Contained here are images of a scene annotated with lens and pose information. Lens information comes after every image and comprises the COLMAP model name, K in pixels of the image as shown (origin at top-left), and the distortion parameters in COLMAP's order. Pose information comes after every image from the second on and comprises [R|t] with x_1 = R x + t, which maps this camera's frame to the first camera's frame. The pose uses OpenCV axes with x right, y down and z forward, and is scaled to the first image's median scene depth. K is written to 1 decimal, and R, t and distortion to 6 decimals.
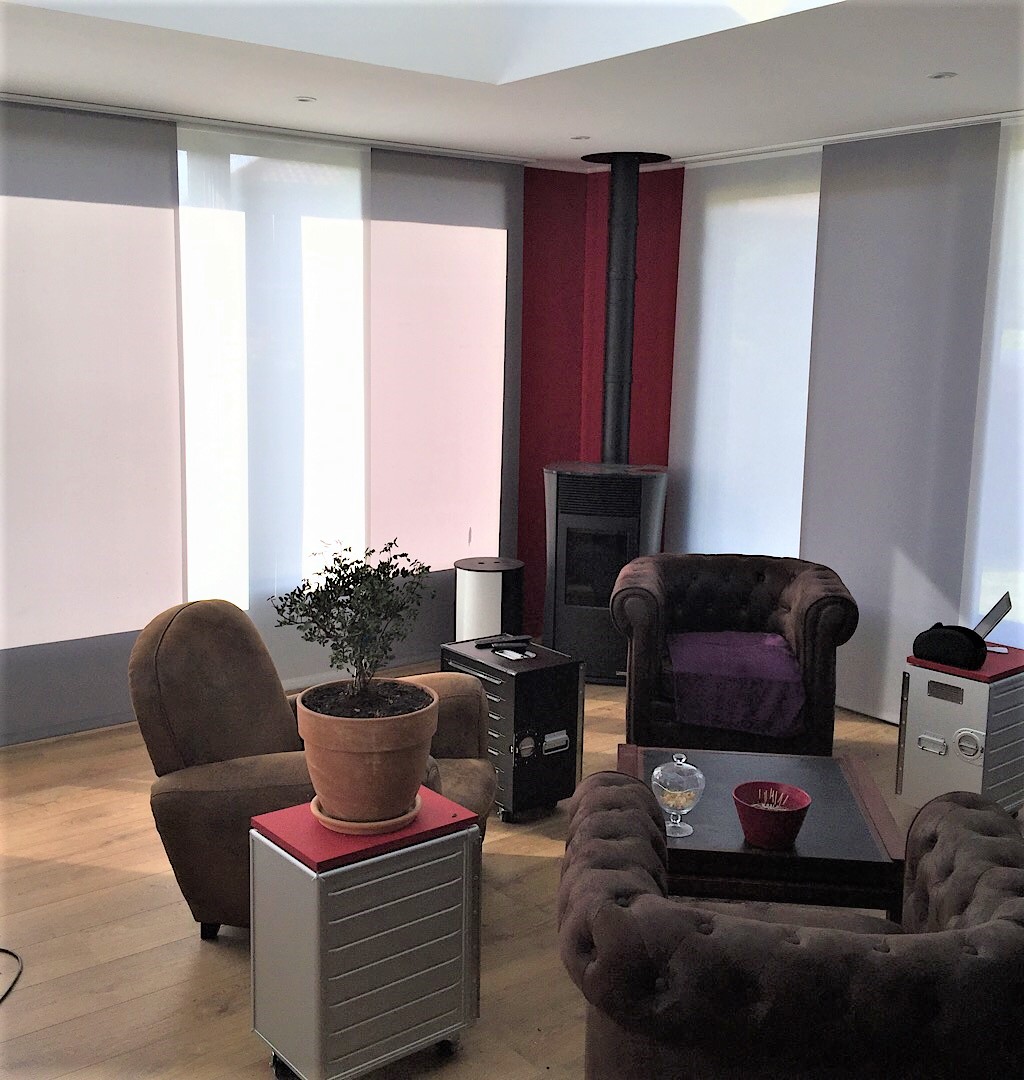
lens RADIAL K [[1222.2, 0, 511.1], [0, 1222.2, 521.9], [0, 0, 1]] dist [0.089450, -0.155375]
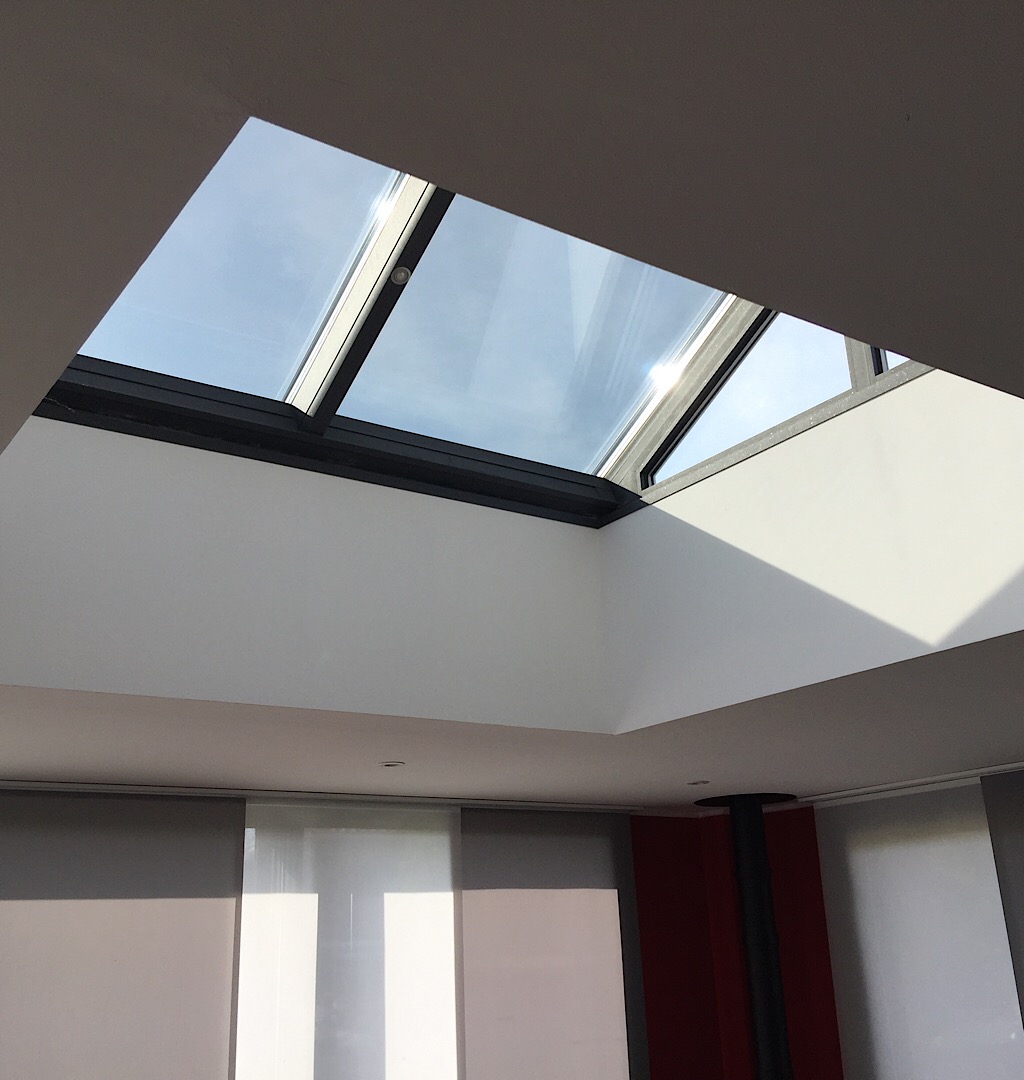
lens RADIAL K [[1222.2, 0, 511.1], [0, 1222.2, 521.9], [0, 0, 1]] dist [0.089450, -0.155375]
pose [[0.996837, -0.071058, -0.035591, -0.031798], [0.045038, 0.874083, -0.483685, -0.054489], [0.065479, 0.480552, 0.874518, 0.129512]]
